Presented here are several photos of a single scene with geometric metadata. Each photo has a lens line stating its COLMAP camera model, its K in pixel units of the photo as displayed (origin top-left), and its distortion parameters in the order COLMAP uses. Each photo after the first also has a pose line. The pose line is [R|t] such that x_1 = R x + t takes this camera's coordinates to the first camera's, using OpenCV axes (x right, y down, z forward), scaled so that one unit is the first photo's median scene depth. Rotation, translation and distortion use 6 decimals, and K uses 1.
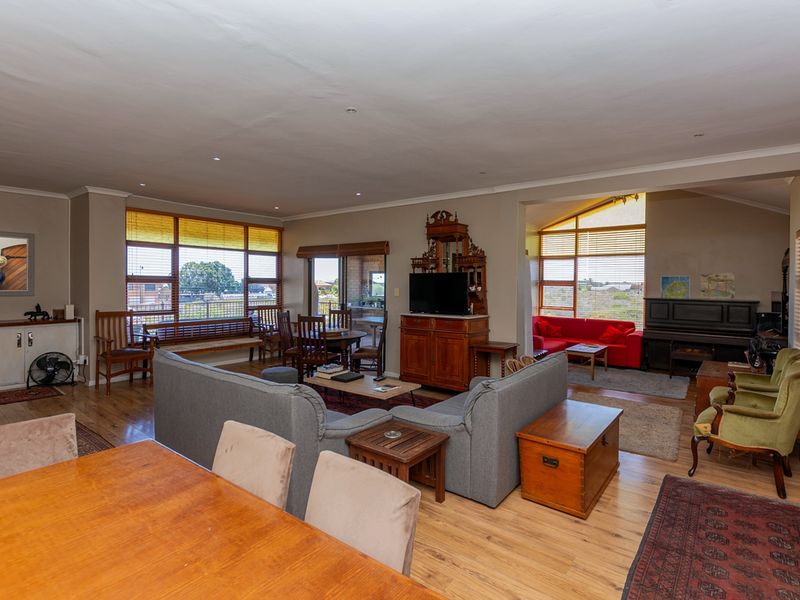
lens RADIAL K [[422.9, 0, 388.2], [0, 422.9, 283.2], [0, 0, 1]] dist [0.000554, -0.000136]
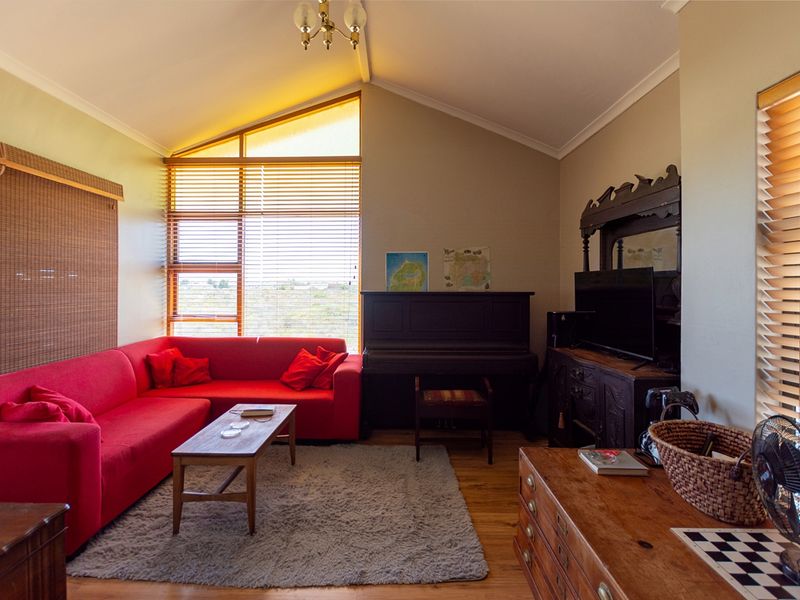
lens RADIAL K [[422.9, 0, 388.2], [0, 422.9, 283.2], [0, 0, 1]] dist [0.000554, -0.000136]
pose [[0.787864, -0.008199, 0.615795, 0.276220], [0.010060, 0.999949, 0.000443, 0.021372], [-0.615767, 0.005846, 0.787907, 0.505330]]
